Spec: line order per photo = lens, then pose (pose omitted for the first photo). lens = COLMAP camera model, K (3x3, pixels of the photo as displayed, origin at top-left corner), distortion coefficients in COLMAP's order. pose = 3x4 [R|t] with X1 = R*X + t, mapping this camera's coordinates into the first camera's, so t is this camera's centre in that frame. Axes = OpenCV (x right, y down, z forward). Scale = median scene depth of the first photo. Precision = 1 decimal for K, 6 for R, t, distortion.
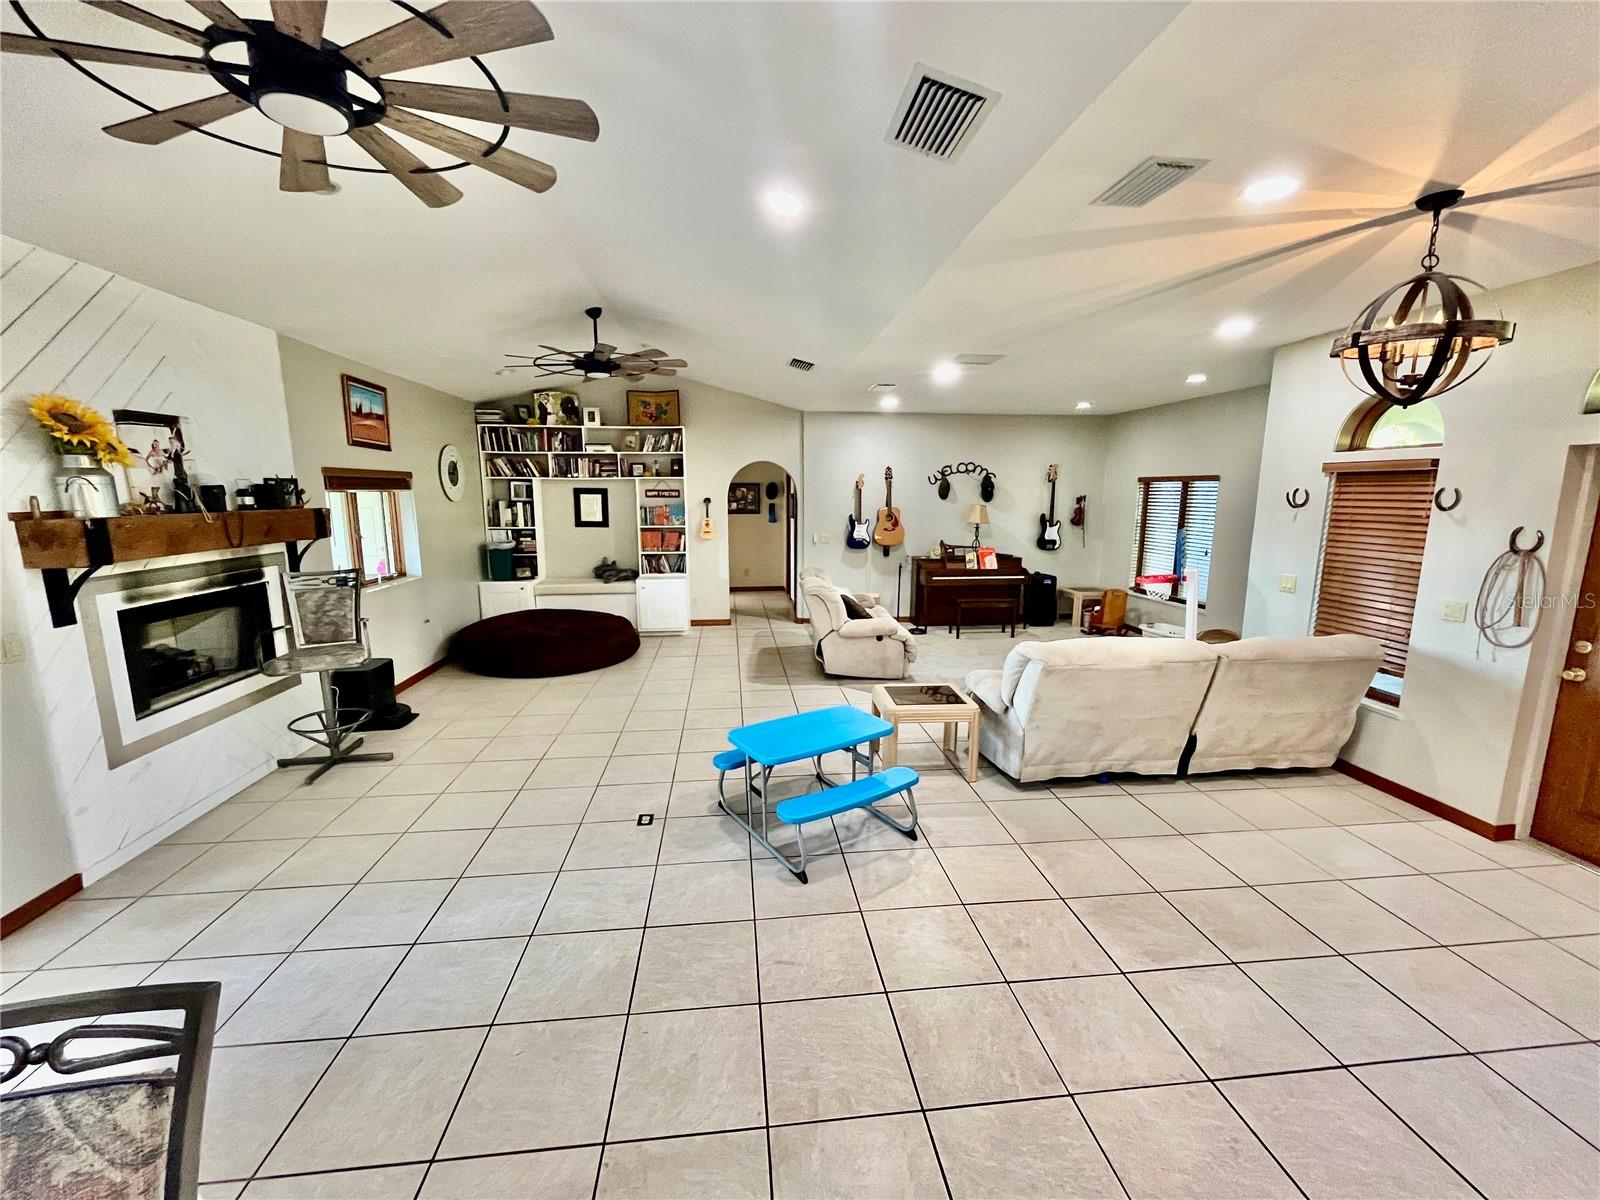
lens RADIAL K [[647.8, 0, 800.5], [0, 647.8, 604.0], [0, 0, 1]] dist [-0.003299, -0.000277]
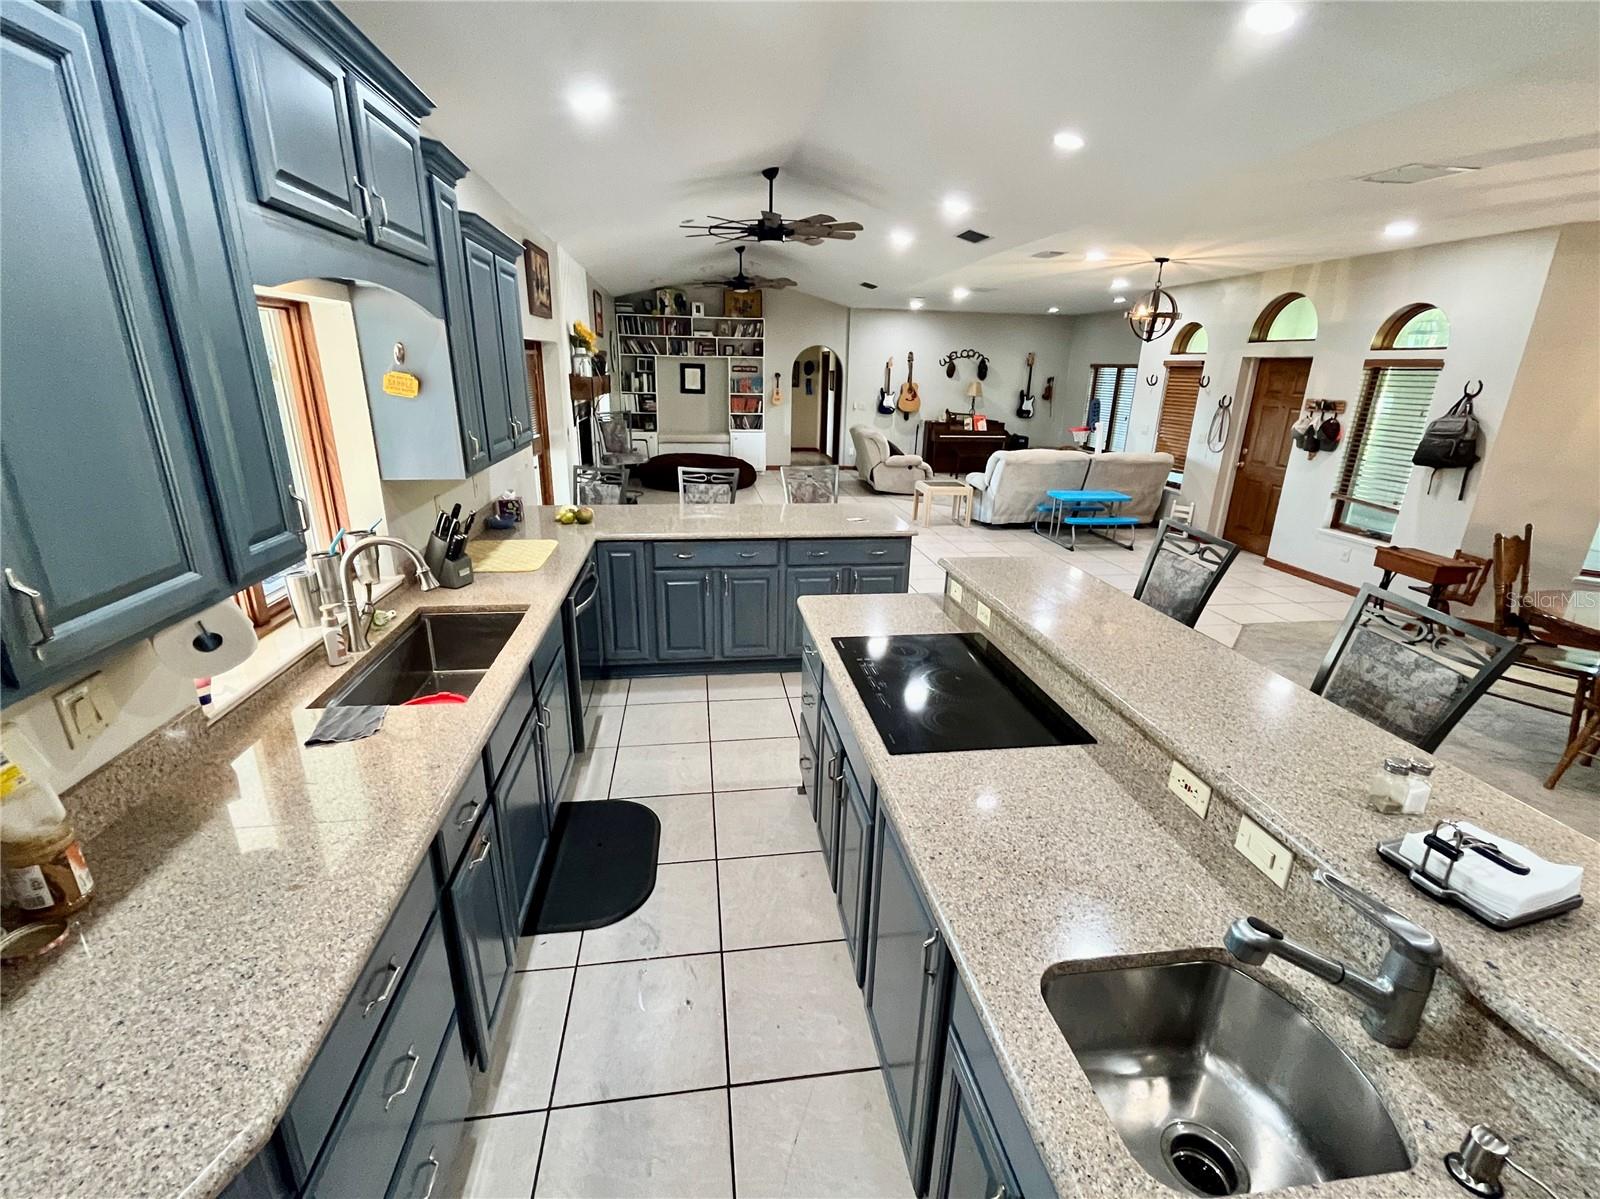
lens RADIAL K [[703.5, 0, 798.5], [0, 703.5, 603.2], [0, 0, 1]] dist [-0.004575, 0.000943]
pose [[0.999213, 0.007320, 0.038989, -0.164462], [-0.013162, 0.988332, 0.151747, 0.094352], [-0.037423, -0.152140, 0.987650, -0.563249]]
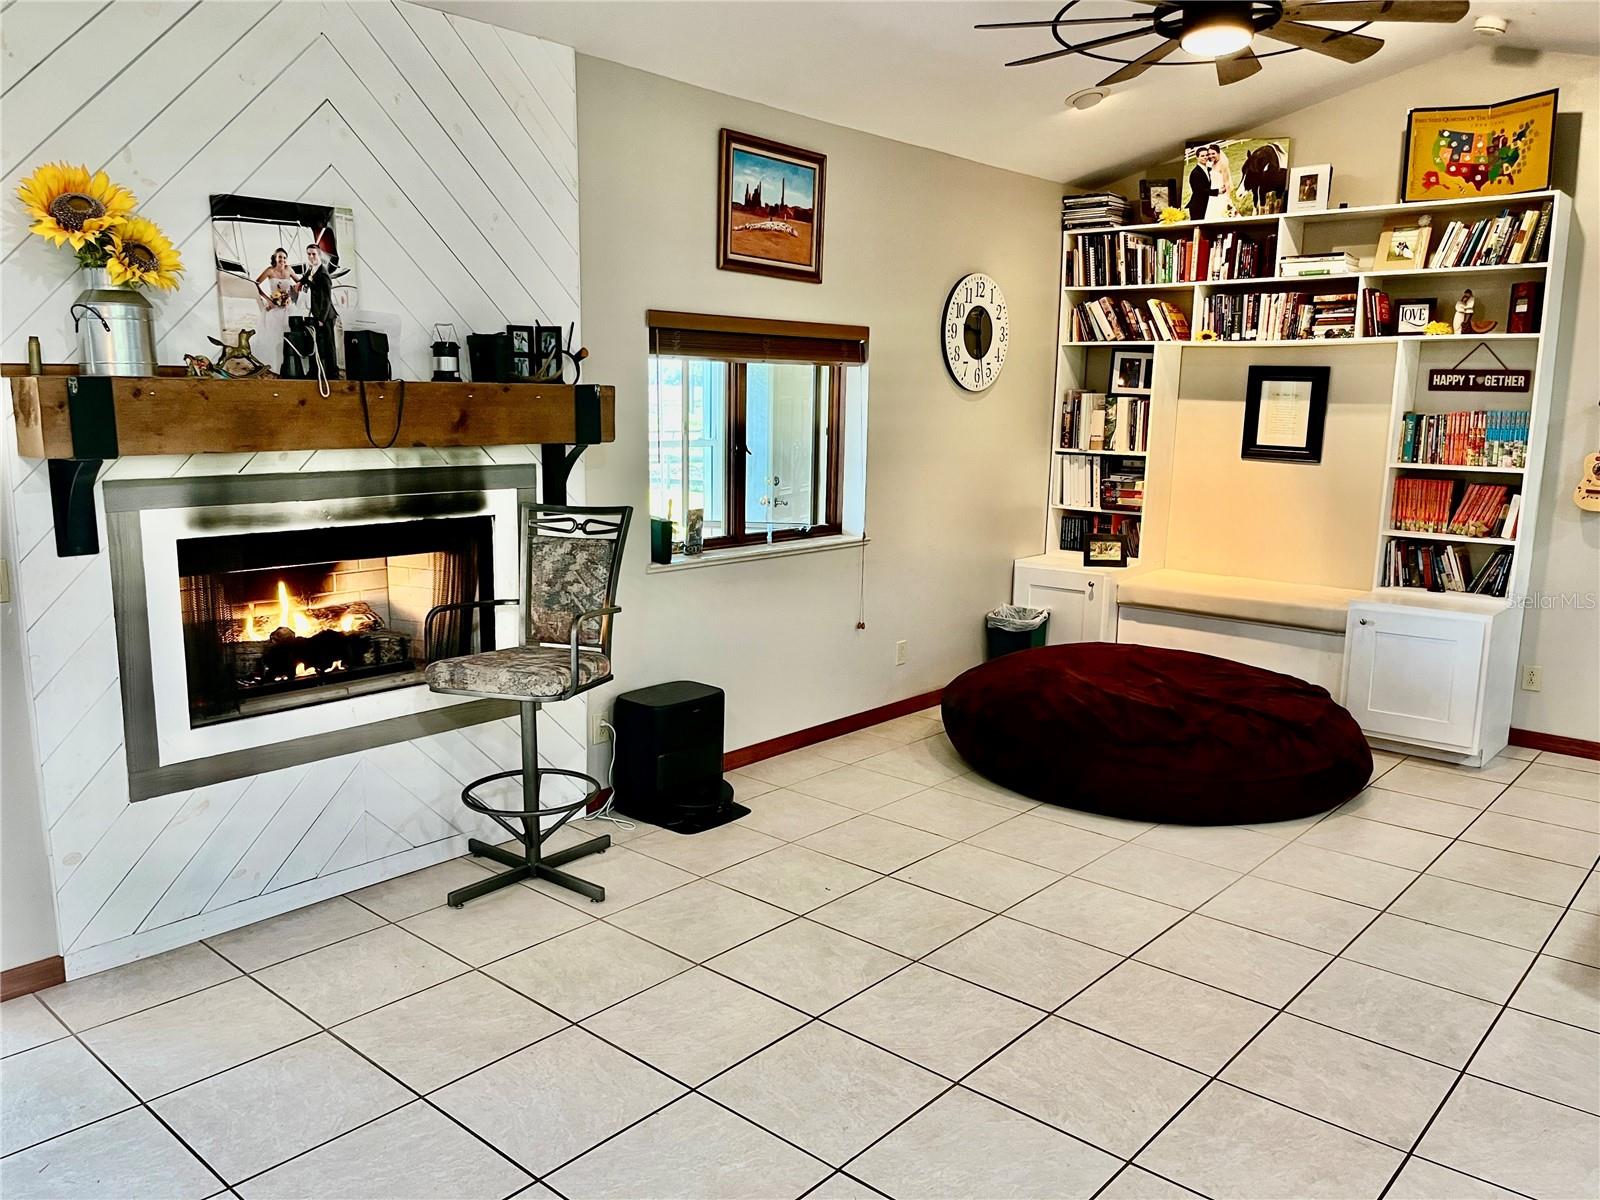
lens RADIAL K [[1208.4, 0, 798.1], [0, 1208.4, 608.0], [0, 0, 1]] dist [0.043000, -0.063874]
pose [[0.672379, 0.140902, -0.726673, 0.055155], [-0.141218, 0.988102, 0.060926, -0.029797], [0.726611, 0.061654, 0.684277, 0.258924]]
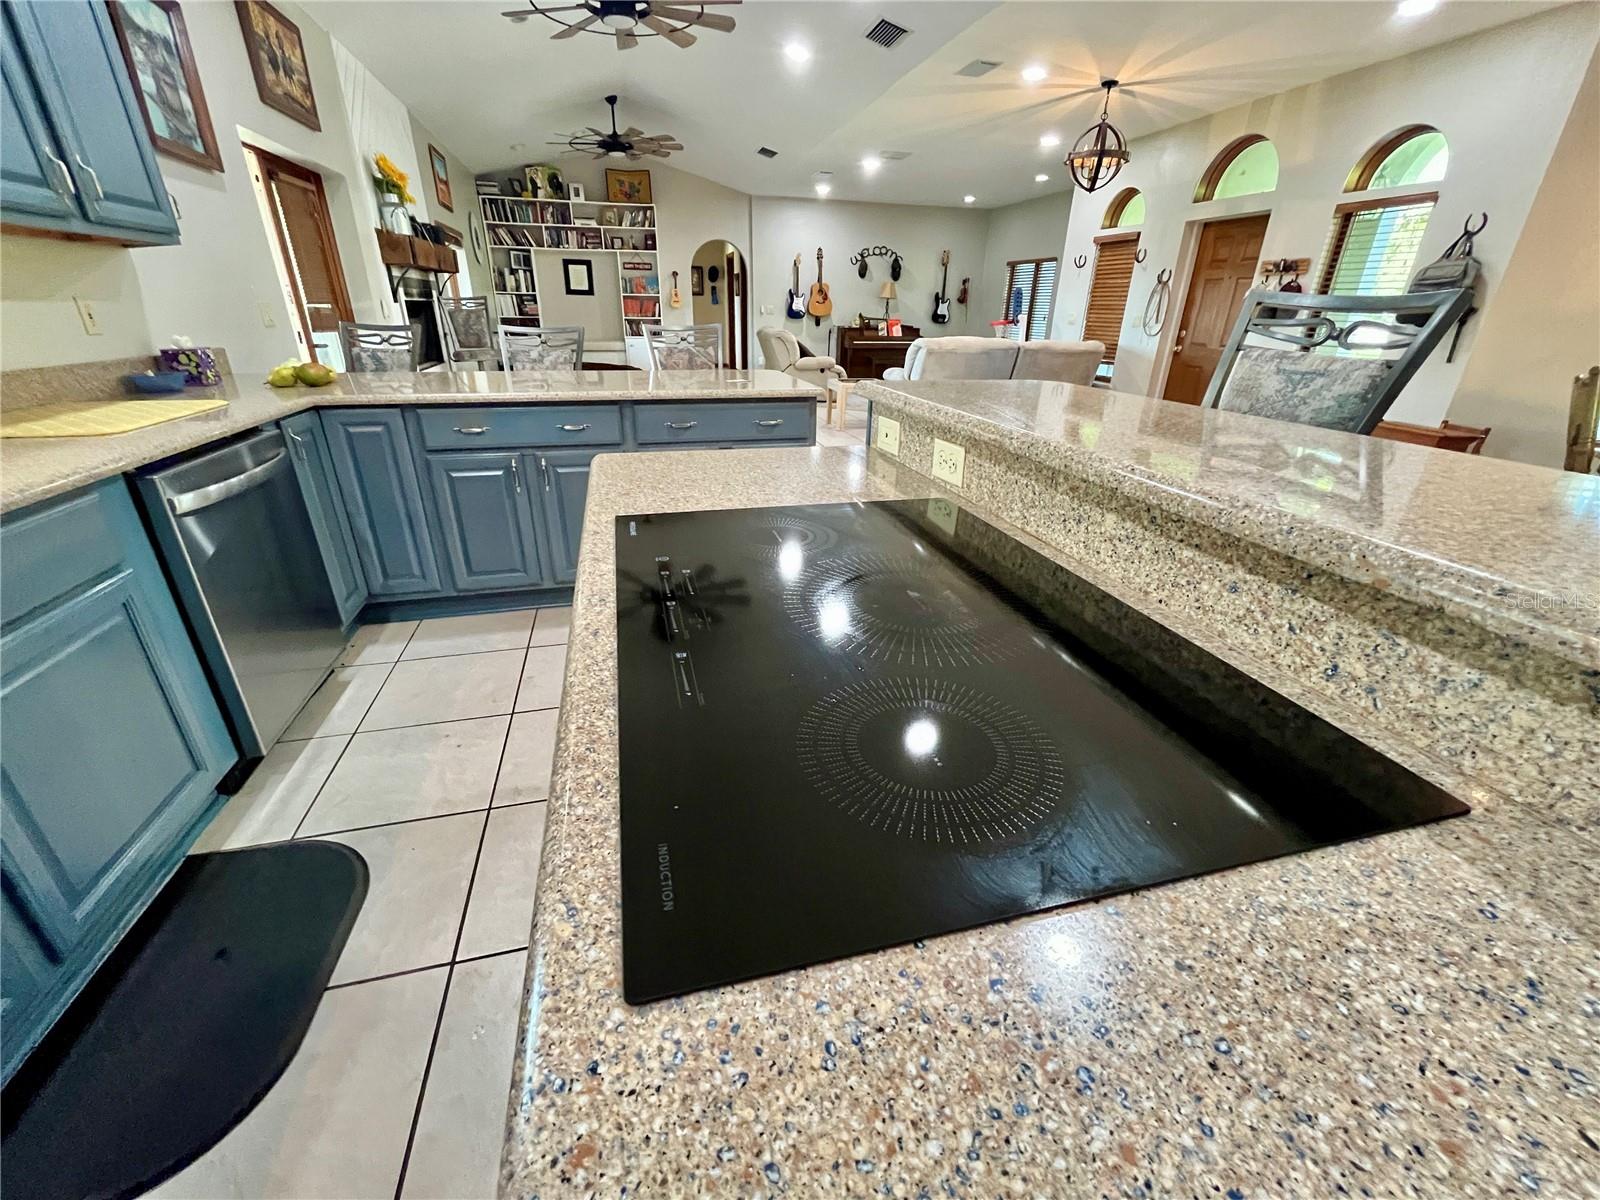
lens RADIAL K [[647.8, 0, 799.1], [0, 647.8, 601.6], [0, 0, 1]] dist [-0.003299, -0.000277]
pose [[0.988838, -0.047243, 0.141305, -0.121847], [0.009764, 0.966908, 0.254938, 0.140184], [-0.148673, -0.250712, 0.956577, -0.389701]]
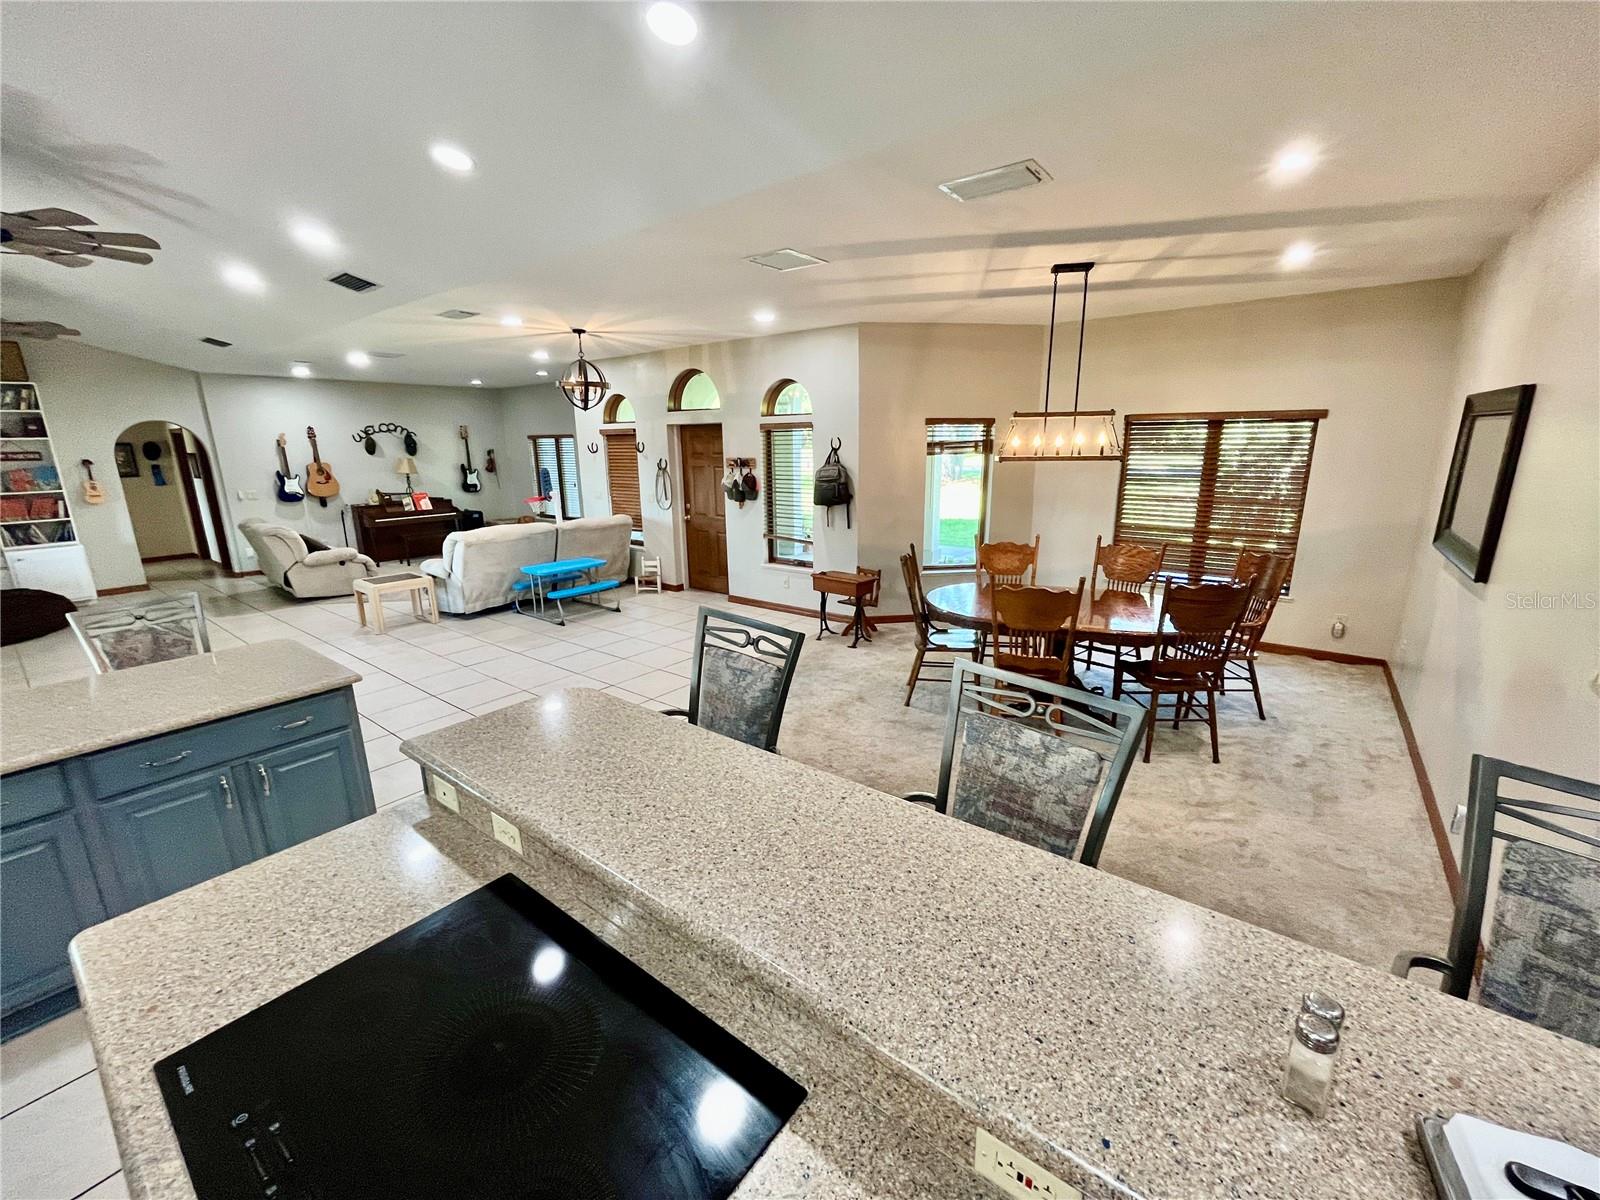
lens RADIAL K [[647.8, 0, 797.4], [0, 647.8, 603.1], [0, 0, 1]] dist [-0.003299, -0.000277]
pose [[0.694769, -0.183414, 0.695454, -0.122817], [0.136703, 0.982987, 0.122677, 0.074279], [-0.706122, 0.009839, 0.708022, -0.429453]]
